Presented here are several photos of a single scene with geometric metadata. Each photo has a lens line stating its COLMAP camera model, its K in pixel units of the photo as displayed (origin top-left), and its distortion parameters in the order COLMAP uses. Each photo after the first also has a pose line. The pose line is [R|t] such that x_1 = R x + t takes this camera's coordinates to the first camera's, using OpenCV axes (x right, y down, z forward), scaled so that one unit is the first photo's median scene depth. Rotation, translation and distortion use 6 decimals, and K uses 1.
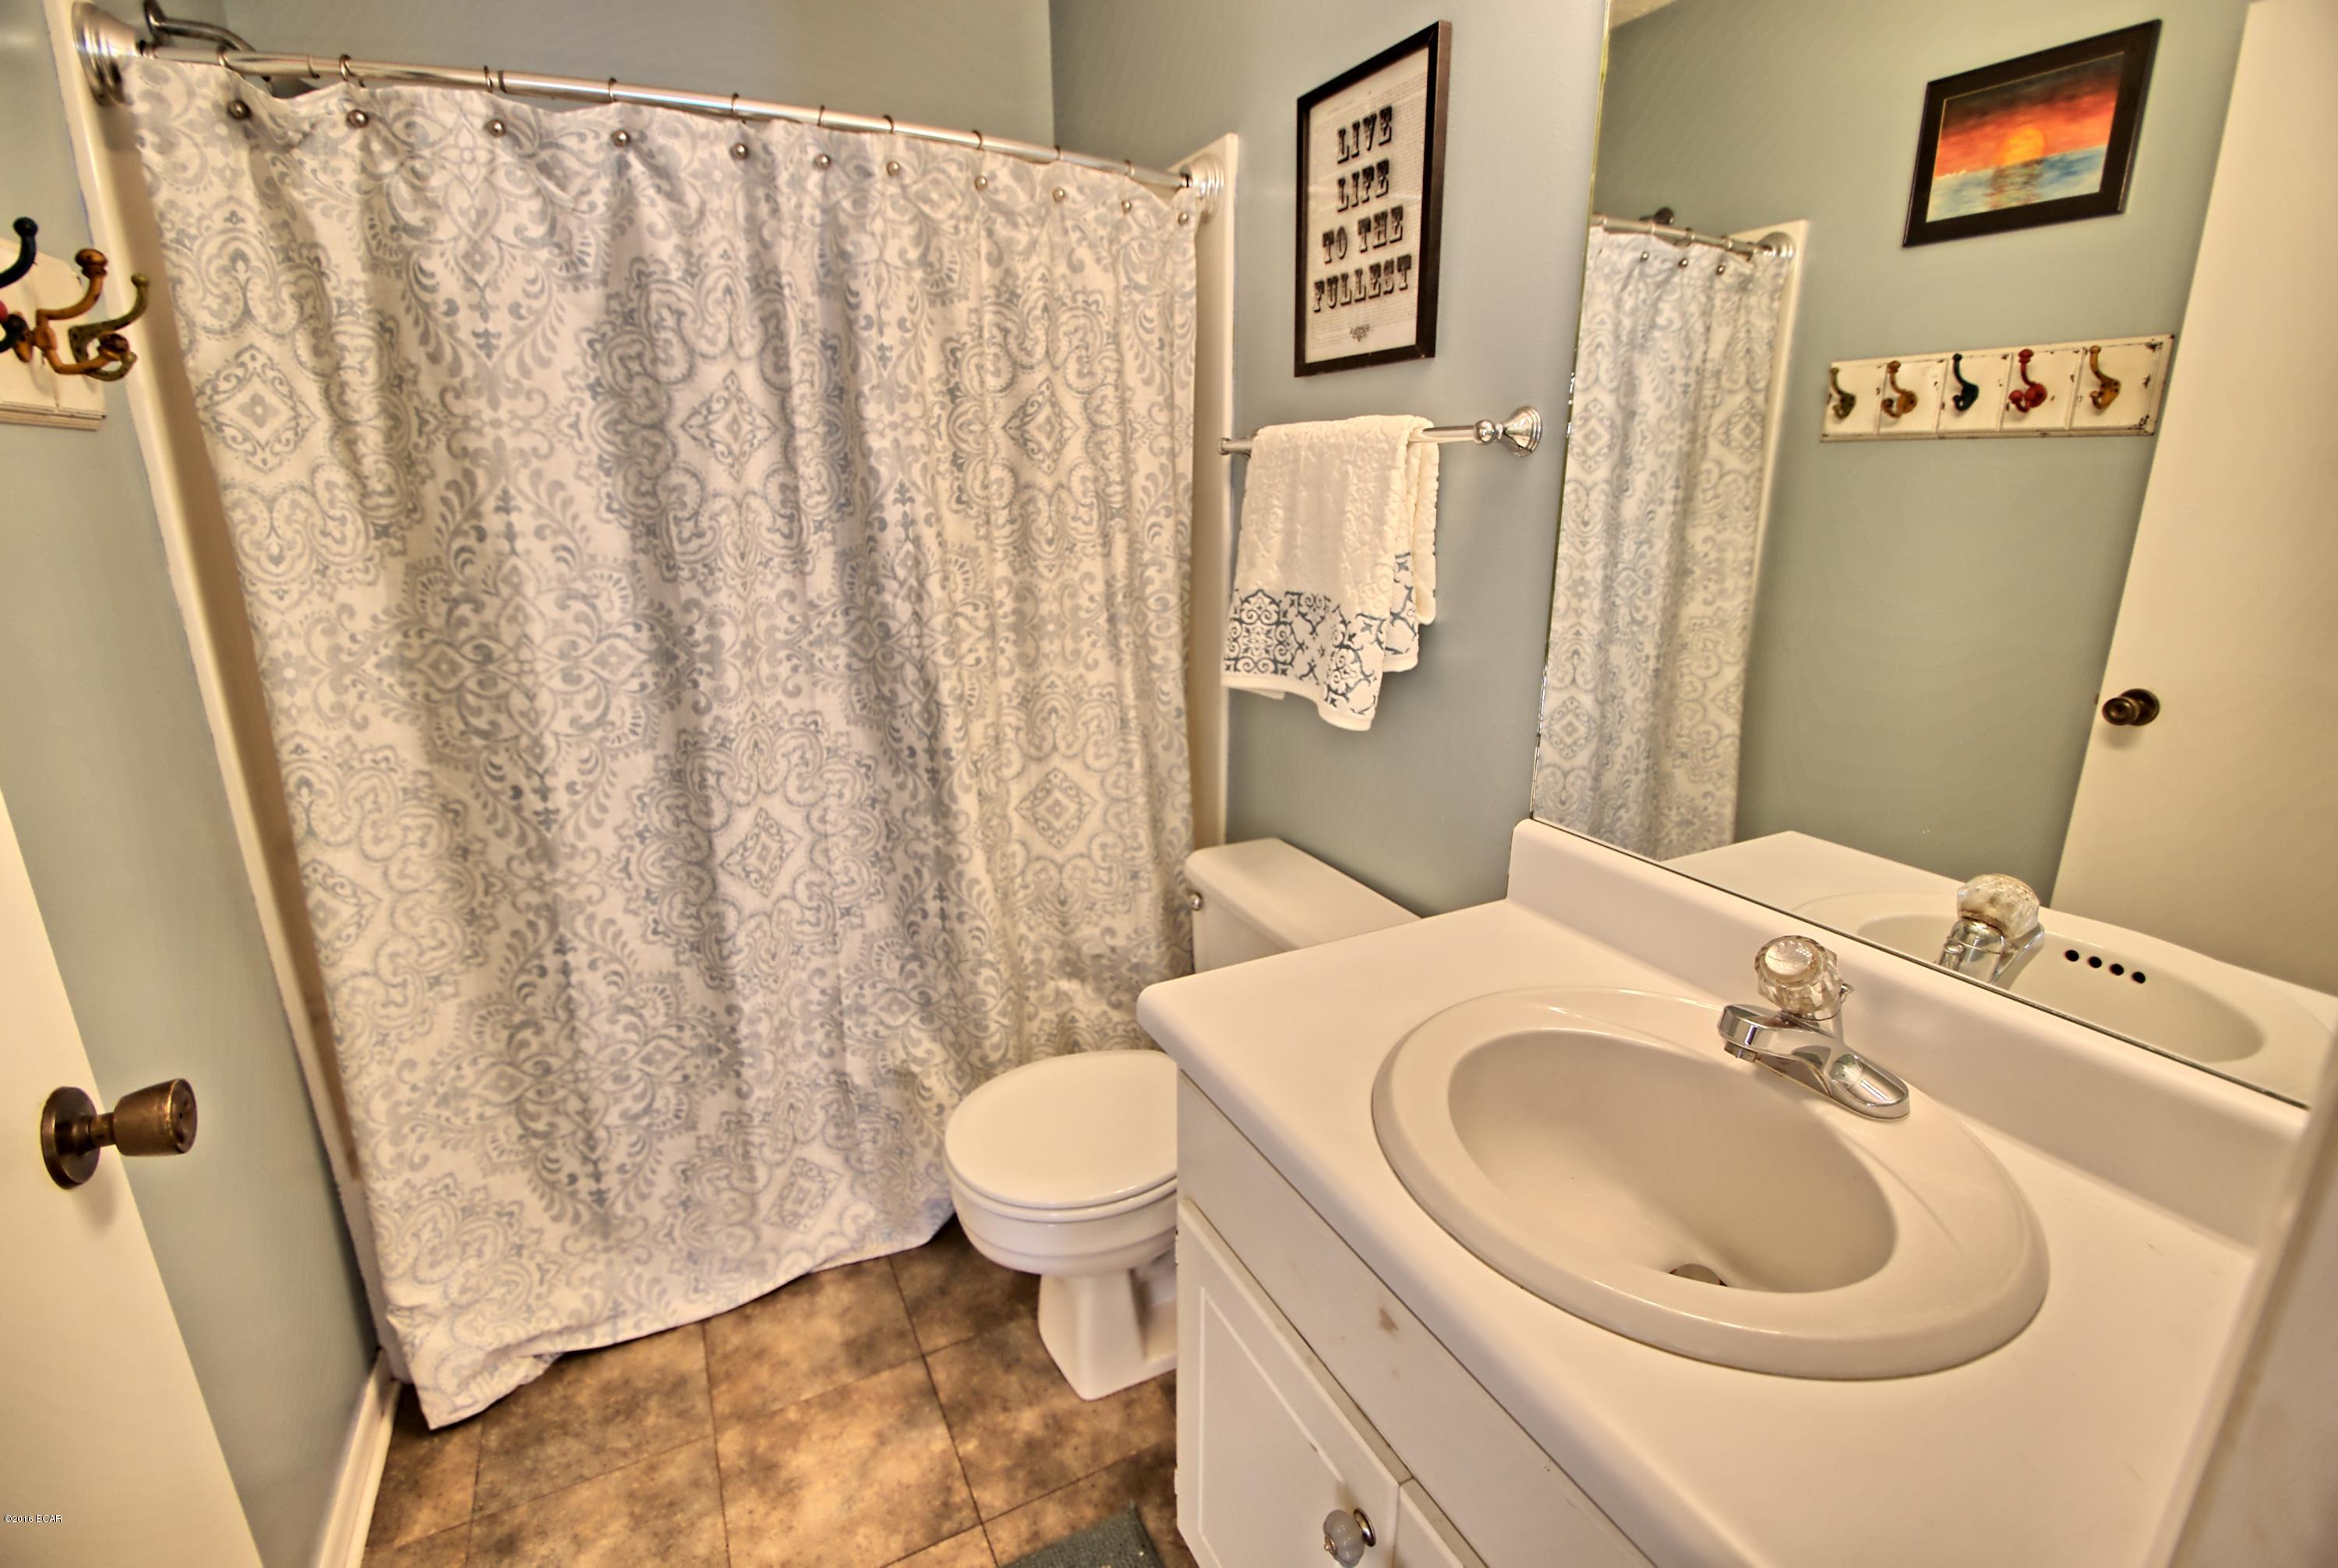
lens RADIAL K [[1052.7, 0, 1170.9], [0, 1052.7, 790.3], [0, 0, 1]] dist [0.000147, -0.007852]
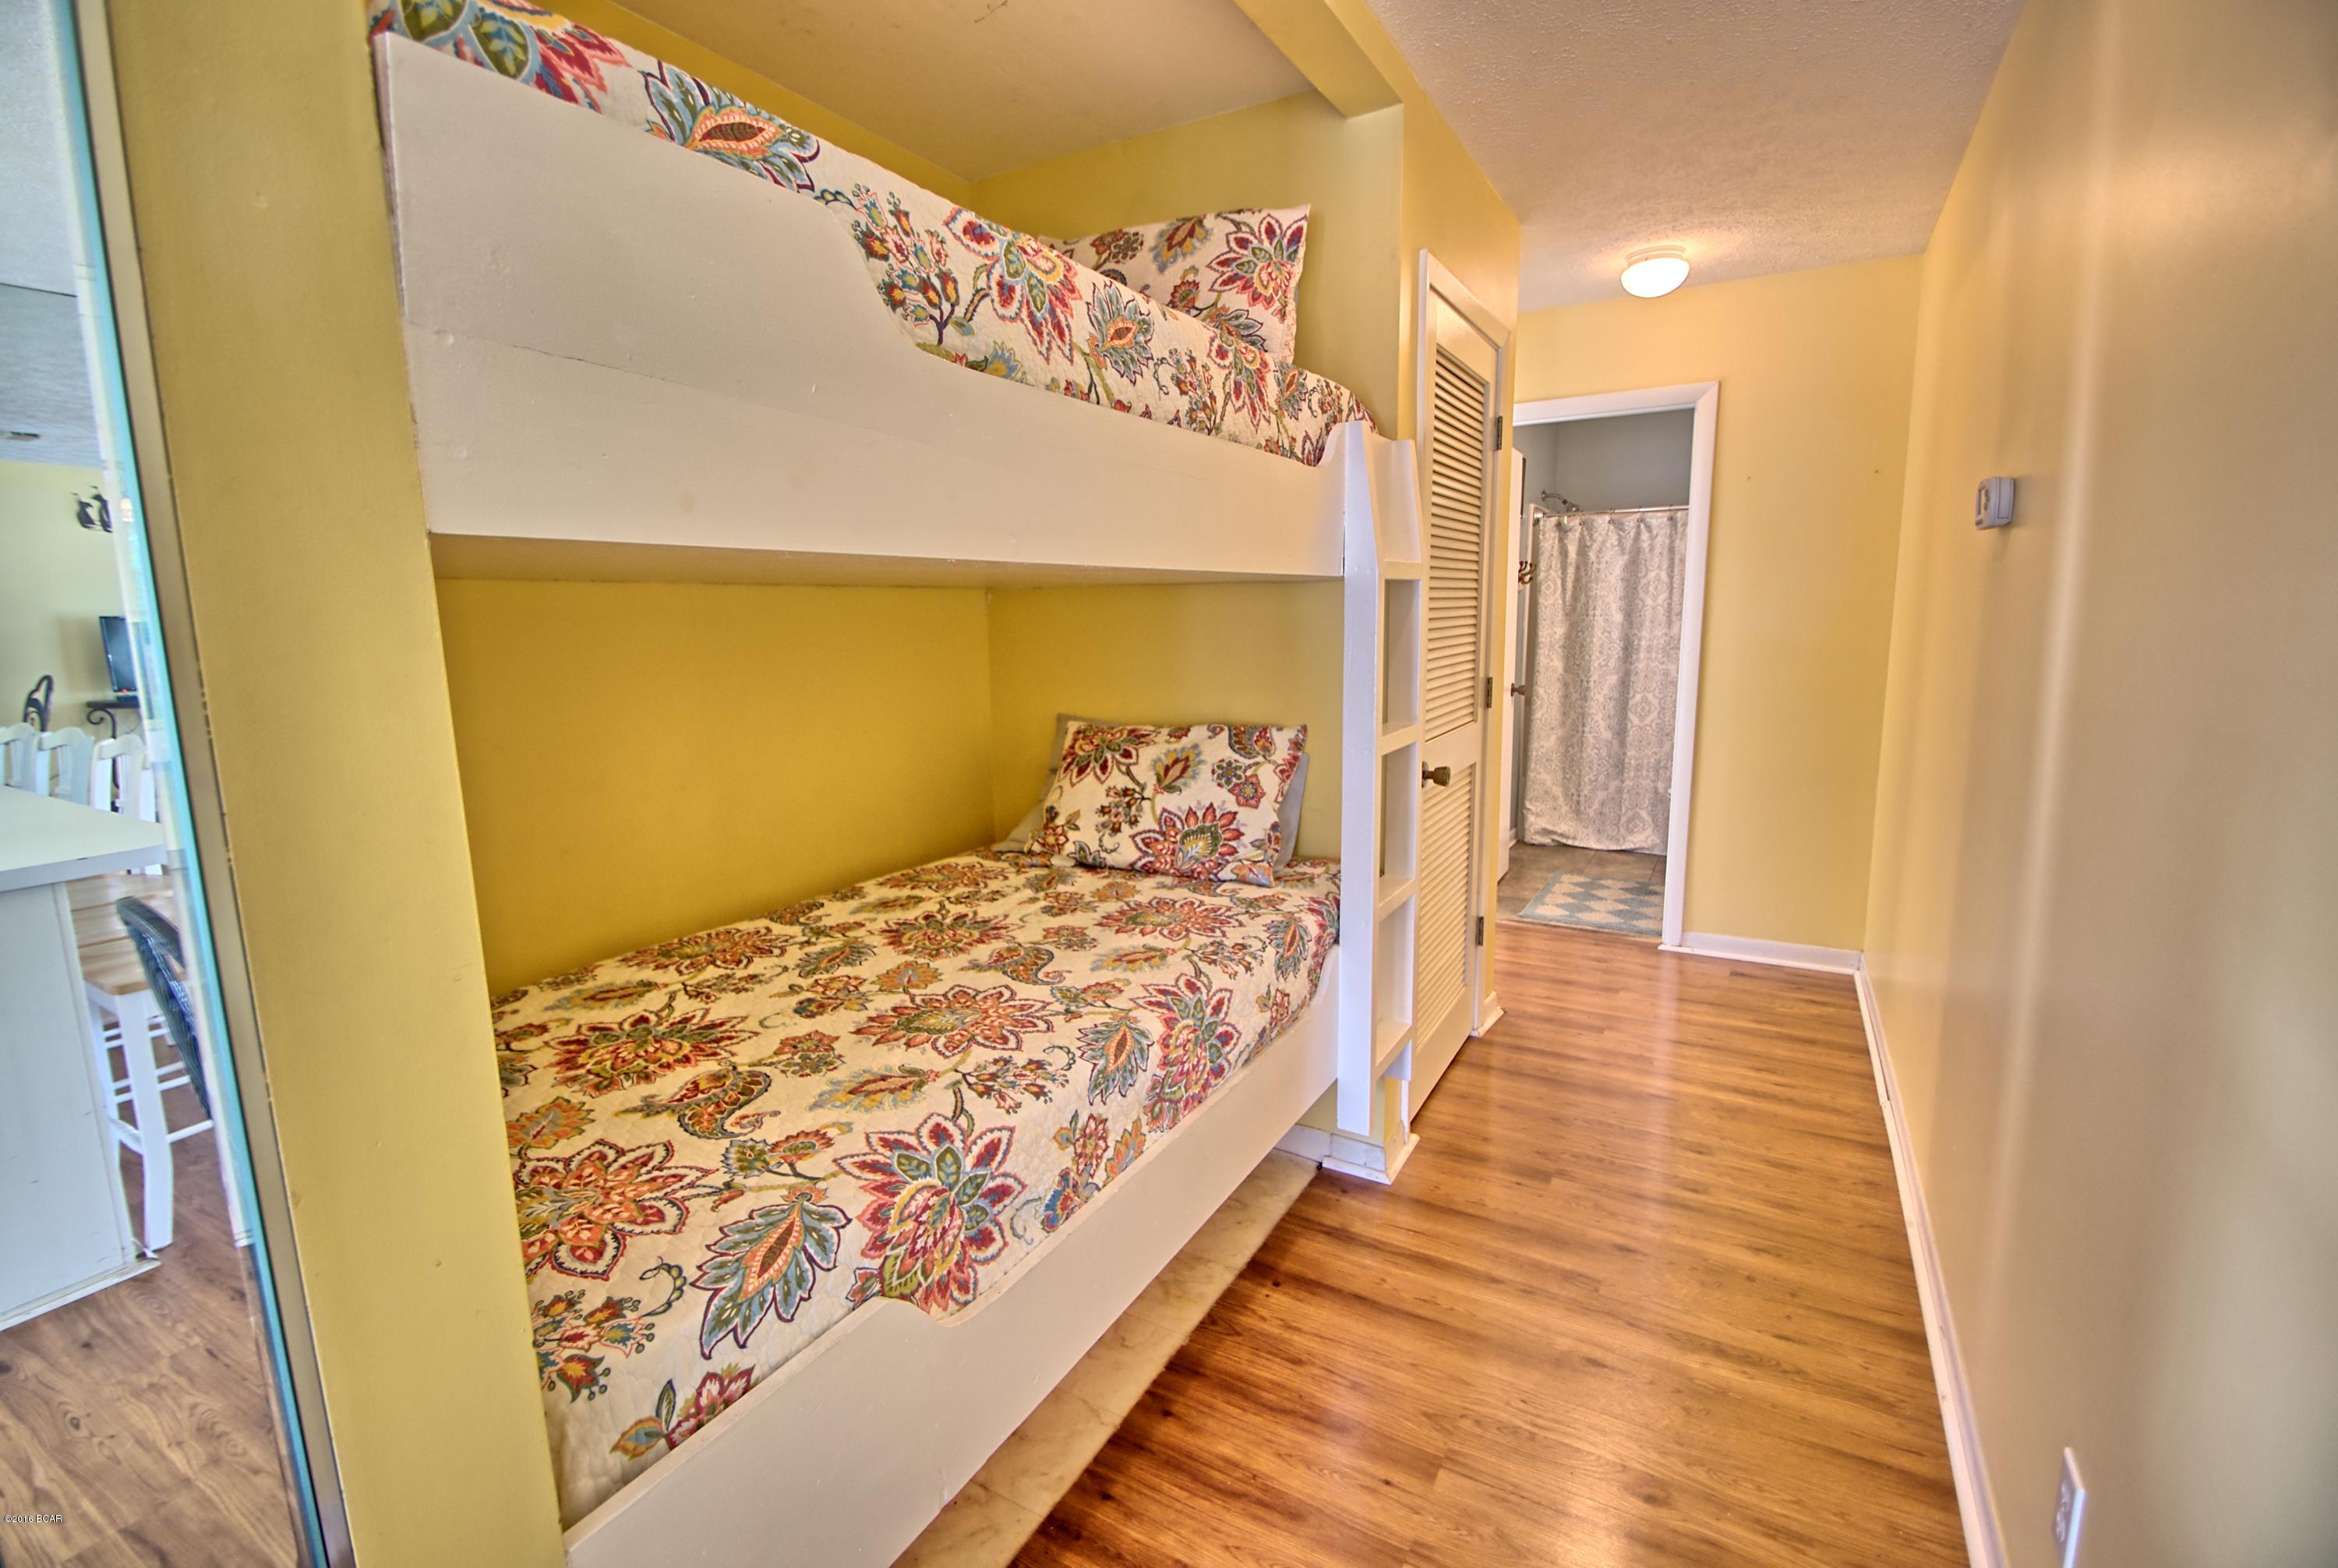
lens RADIAL K [[1052.7, 0, 1169.5], [0, 1052.7, 781.4], [0, 0, 1]] dist [0.000147, -0.007852]
pose [[0.566453, 0.129645, -0.813832, 1.682737], [-0.218238, 0.975889, 0.003560, 0.664998], [0.794671, 0.175593, 0.581089, -2.343344]]
